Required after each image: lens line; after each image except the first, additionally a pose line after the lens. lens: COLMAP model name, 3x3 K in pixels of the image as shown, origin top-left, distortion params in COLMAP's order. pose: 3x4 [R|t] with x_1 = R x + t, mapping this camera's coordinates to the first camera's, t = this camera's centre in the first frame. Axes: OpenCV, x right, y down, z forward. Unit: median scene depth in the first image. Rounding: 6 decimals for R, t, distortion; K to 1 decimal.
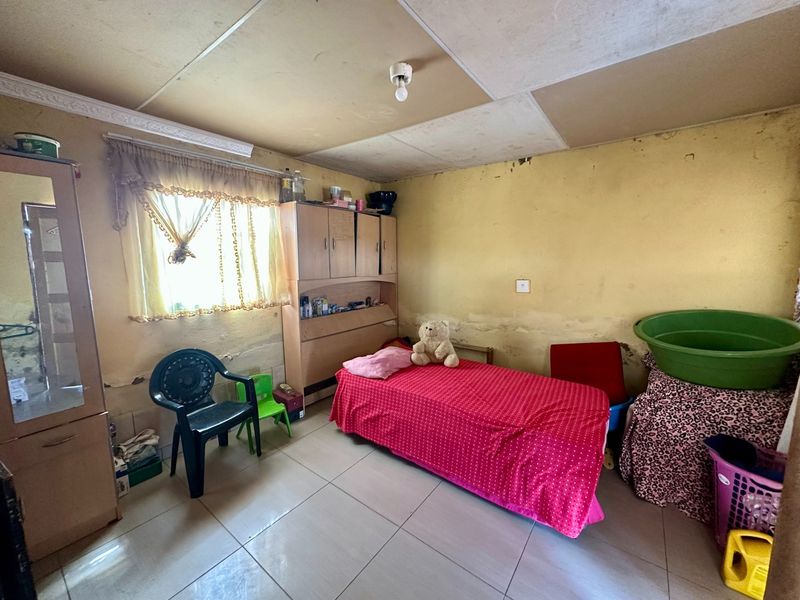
lens RADIAL K [[318.7, 0, 400.0], [0, 318.7, 300.0], [0, 0, 1]] dist [-0.000567, 0.000314]
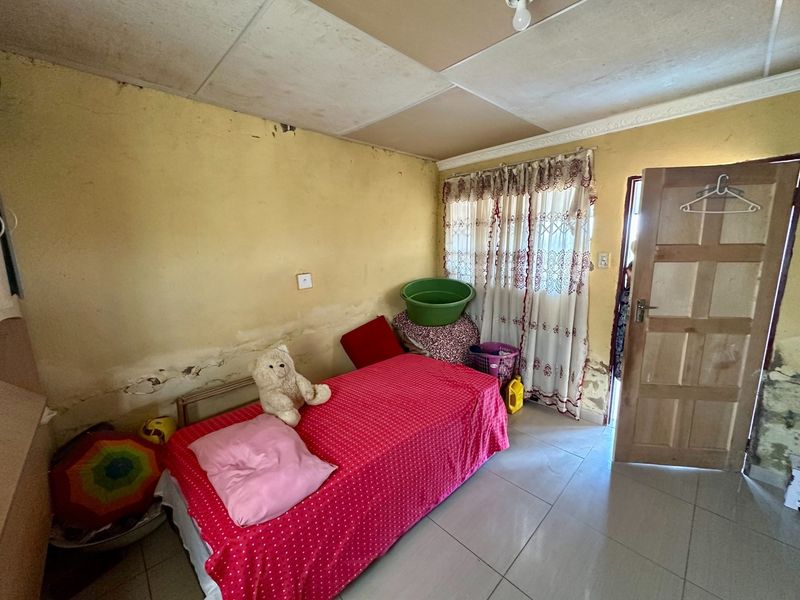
lens RADIAL K [[318.7, 0, 400.0], [0, 318.7, 300.0], [0, 0, 1]] dist [-0.000567, 0.000314]
pose [[0.161839, -0.175399, 0.971104, -0.442098], [0.138688, 0.978353, 0.153595, -0.096045], [-0.977023, 0.109823, 0.182661, 0.636514]]
